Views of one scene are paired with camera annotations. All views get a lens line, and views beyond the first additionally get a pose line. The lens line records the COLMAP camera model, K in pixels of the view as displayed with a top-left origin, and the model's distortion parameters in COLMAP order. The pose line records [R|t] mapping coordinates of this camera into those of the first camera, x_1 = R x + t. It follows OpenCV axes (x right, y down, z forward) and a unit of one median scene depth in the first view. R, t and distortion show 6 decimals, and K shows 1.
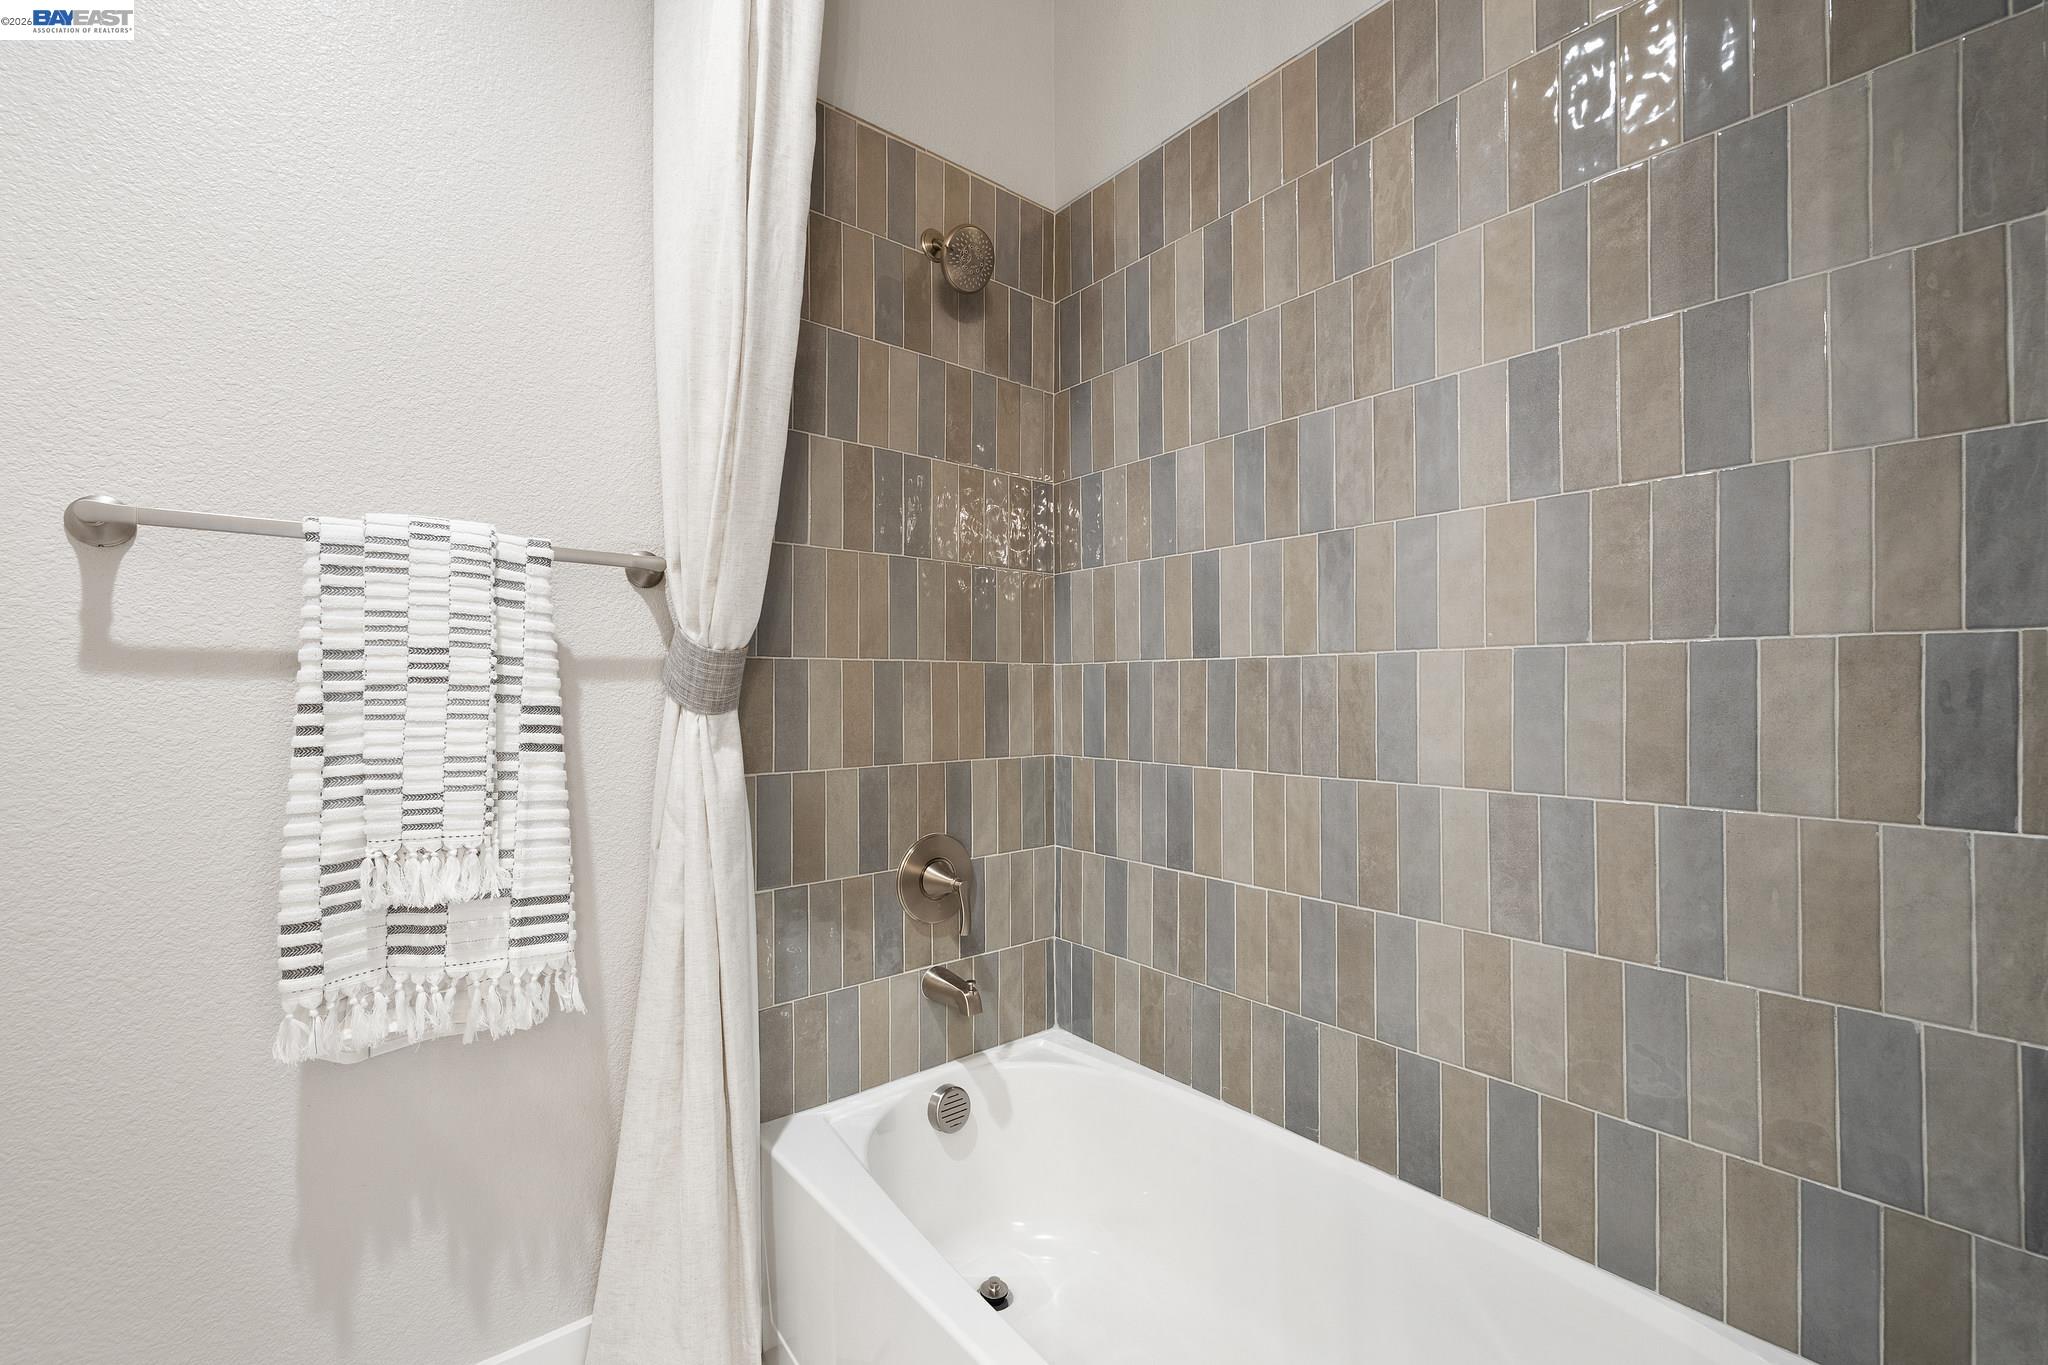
lens RADIAL K [[879.6, 0, 1024.0], [0, 879.6, 682.5], [0, 0, 1]] dist [-0.000577, -0.000113]
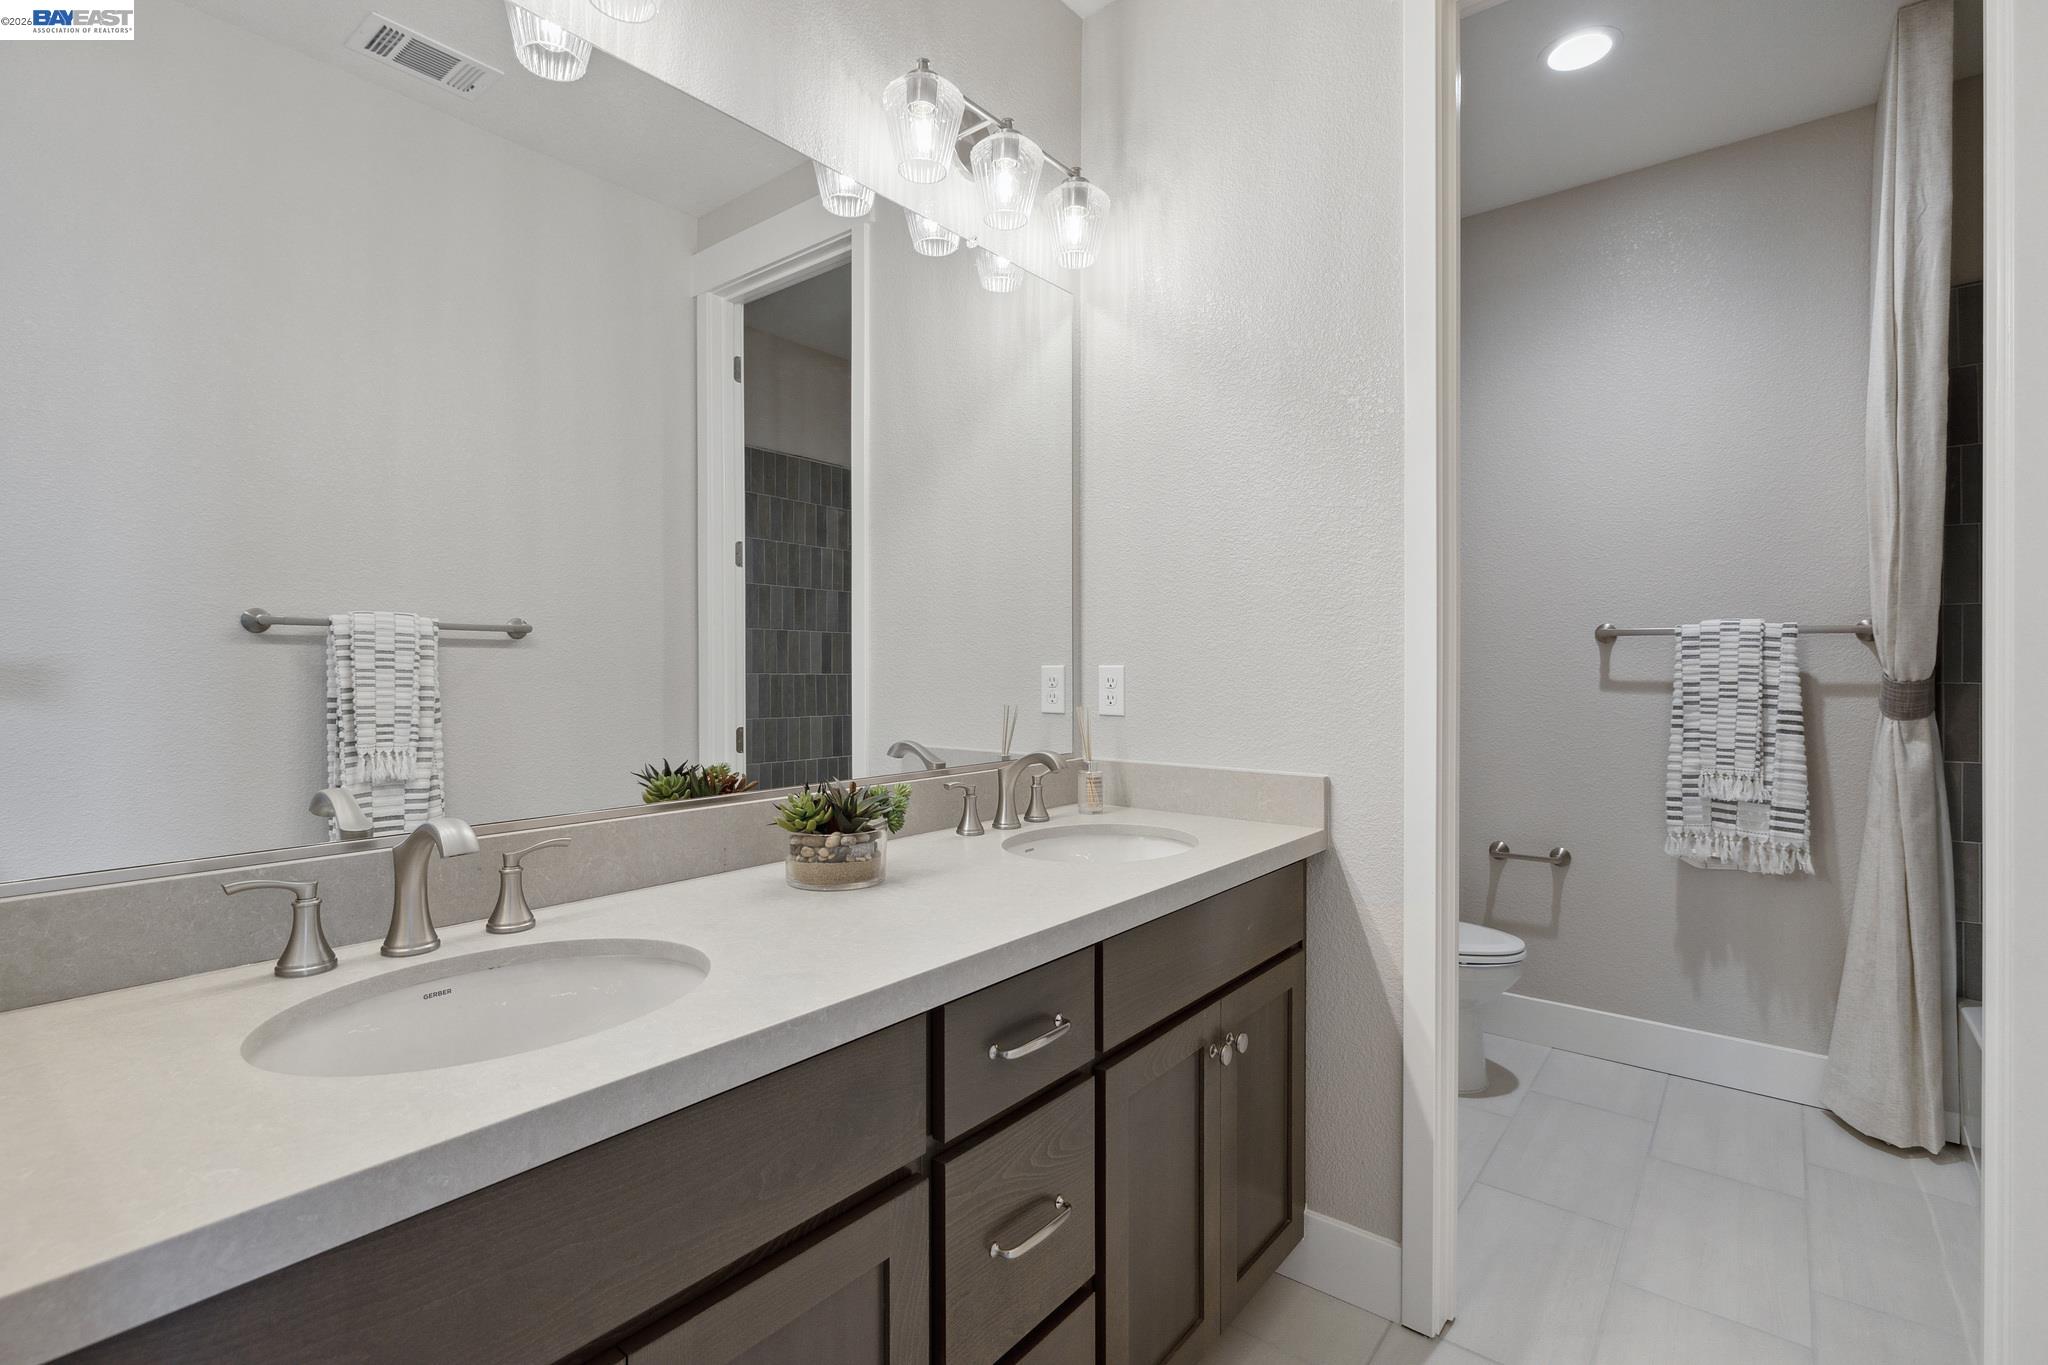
lens RADIAL K [[978.0, 0, 1019.3], [0, 978.0, 660.1], [0, 0, 1]] dist [-0.001195, -0.000106]
pose [[0.219666, 0.000782, -0.975575, 1.253227], [0.007768, 0.999967, 0.002550, -0.109627], [0.975544, -0.008139, 0.219652, -1.198610]]
